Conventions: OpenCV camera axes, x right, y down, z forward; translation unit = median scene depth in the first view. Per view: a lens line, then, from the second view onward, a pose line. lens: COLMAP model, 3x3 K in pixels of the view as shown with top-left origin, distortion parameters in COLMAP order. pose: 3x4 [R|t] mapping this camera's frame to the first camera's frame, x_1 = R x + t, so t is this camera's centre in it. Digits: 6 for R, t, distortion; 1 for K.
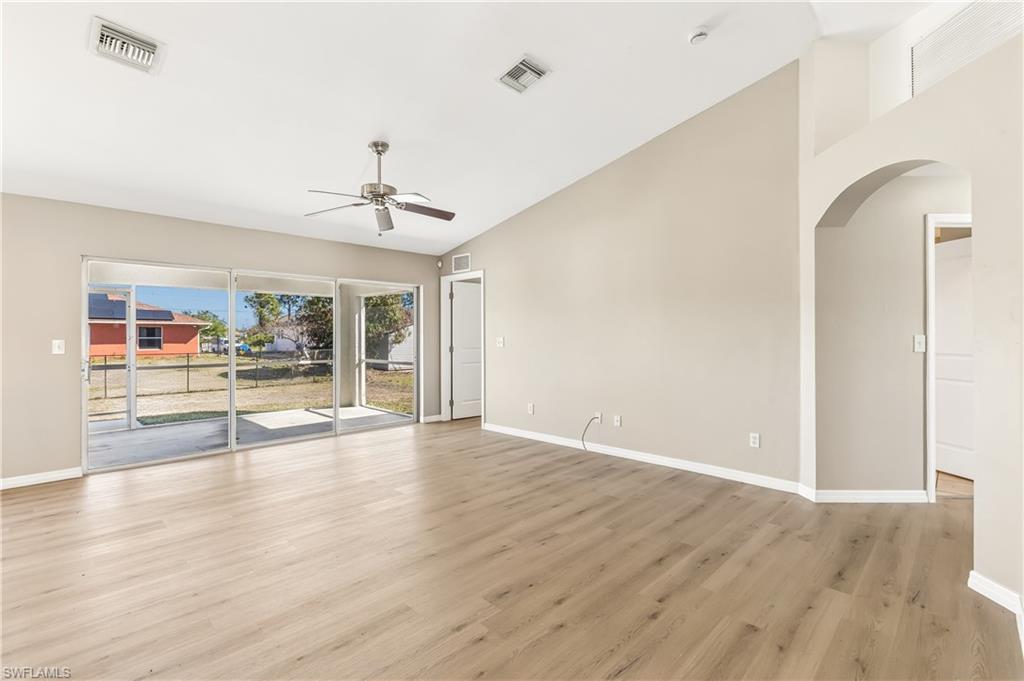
lens RADIAL K [[462.9, 0, 513.7], [0, 462.9, 335.5], [0, 0, 1]] dist [-0.005070, -0.000270]
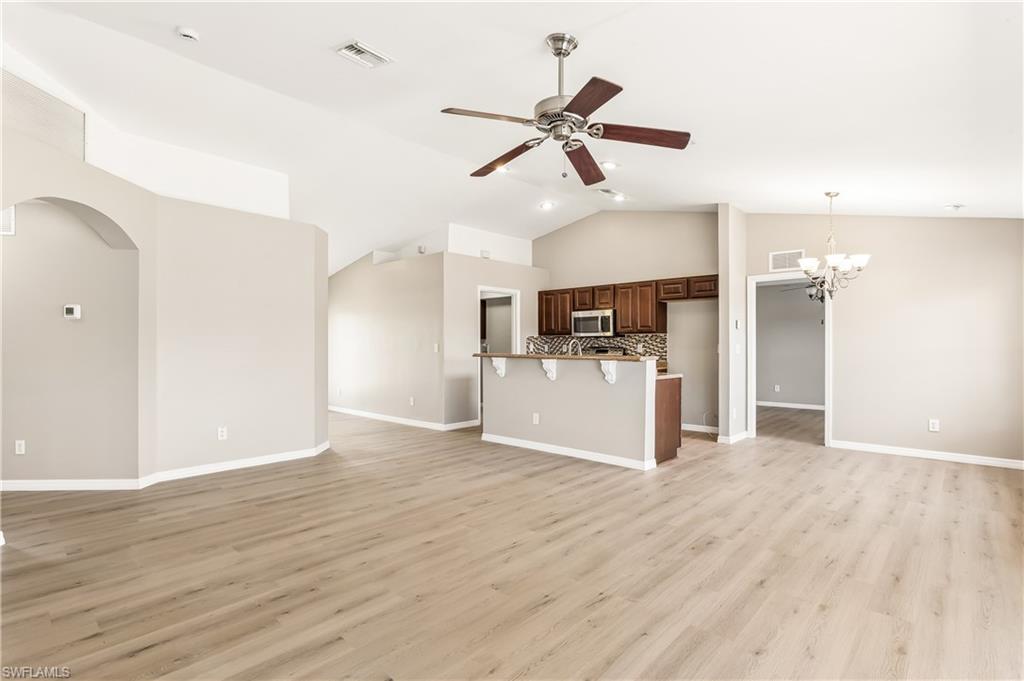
lens RADIAL K [[493.2, 0, 515.0], [0, 493.2, 348.0], [0, 0, 1]] dist [-0.009835, 0.002065]
pose [[-0.999284, 0.003218, -0.037696, -0.125396], [0.003027, 0.999982, 0.005138, 0.004236], [0.037712, 0.005020, -0.999276, 1.032058]]
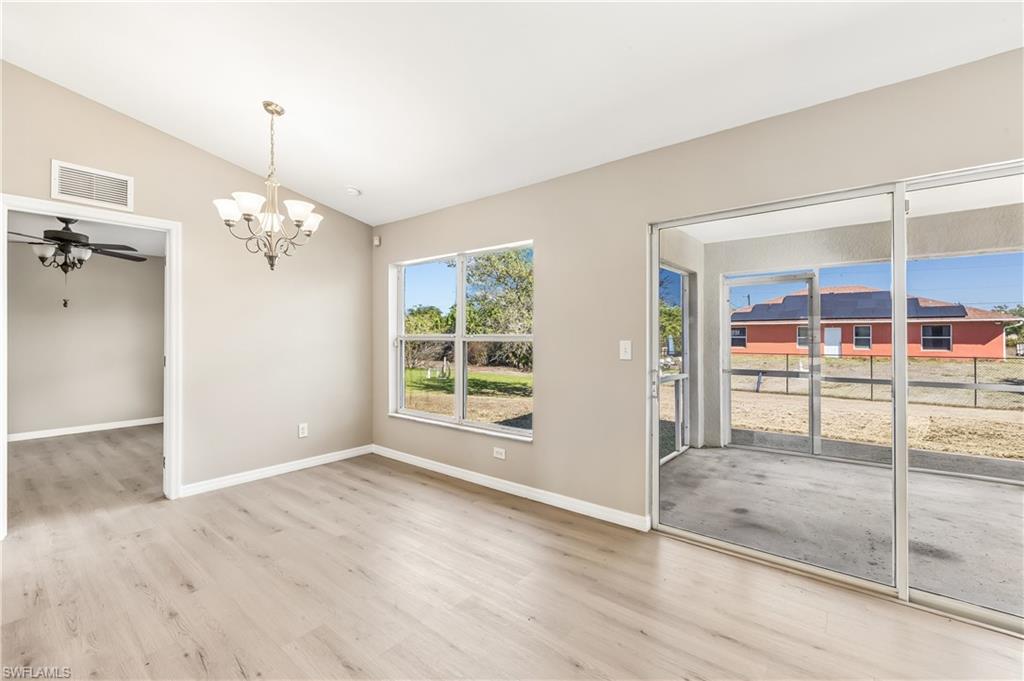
lens RADIAL K [[431.9, 0, 512.4], [0, 431.9, 333.8], [0, 0, 1]] dist [0.000787, -0.001163]
pose [[0.102273, -0.005577, -0.994741, -0.189305], [0.002898, 0.999982, -0.005309, 0.001446], [0.994752, -0.002340, 0.102287, 0.473038]]
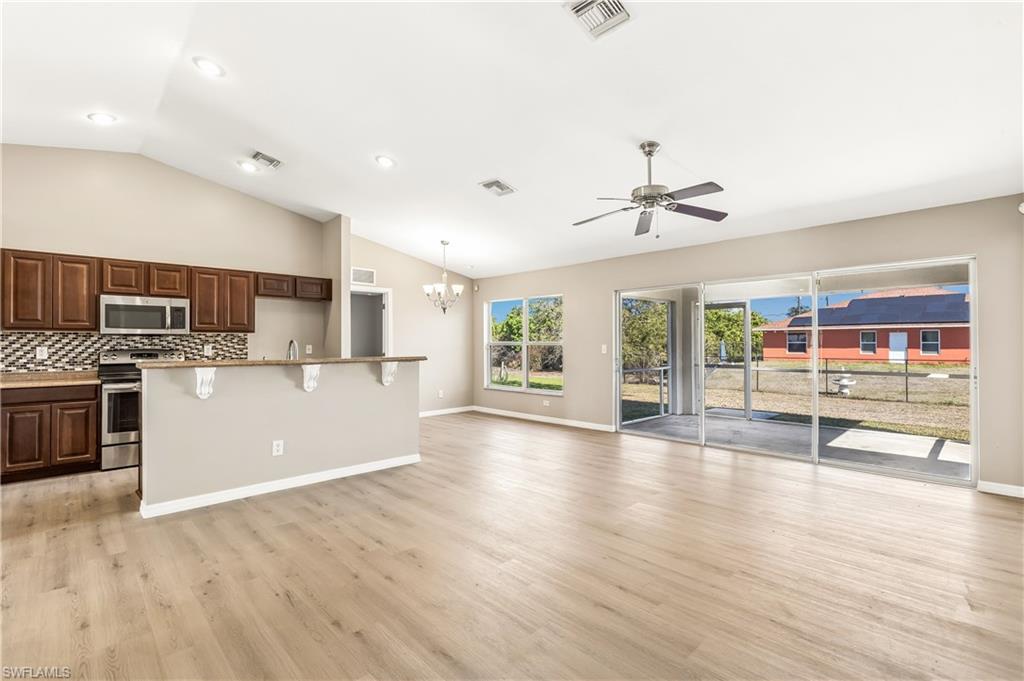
lens RADIAL K [[462.9, 0, 513.2], [0, 462.9, 337.7], [0, 0, 1]] dist [-0.005070, -0.000270]
pose [[-0.017577, -0.010282, -0.999793, 0.418899], [0.006098, 0.999927, -0.010390, 0.000225], [0.999827, -0.006279, -0.017513, 0.451216]]
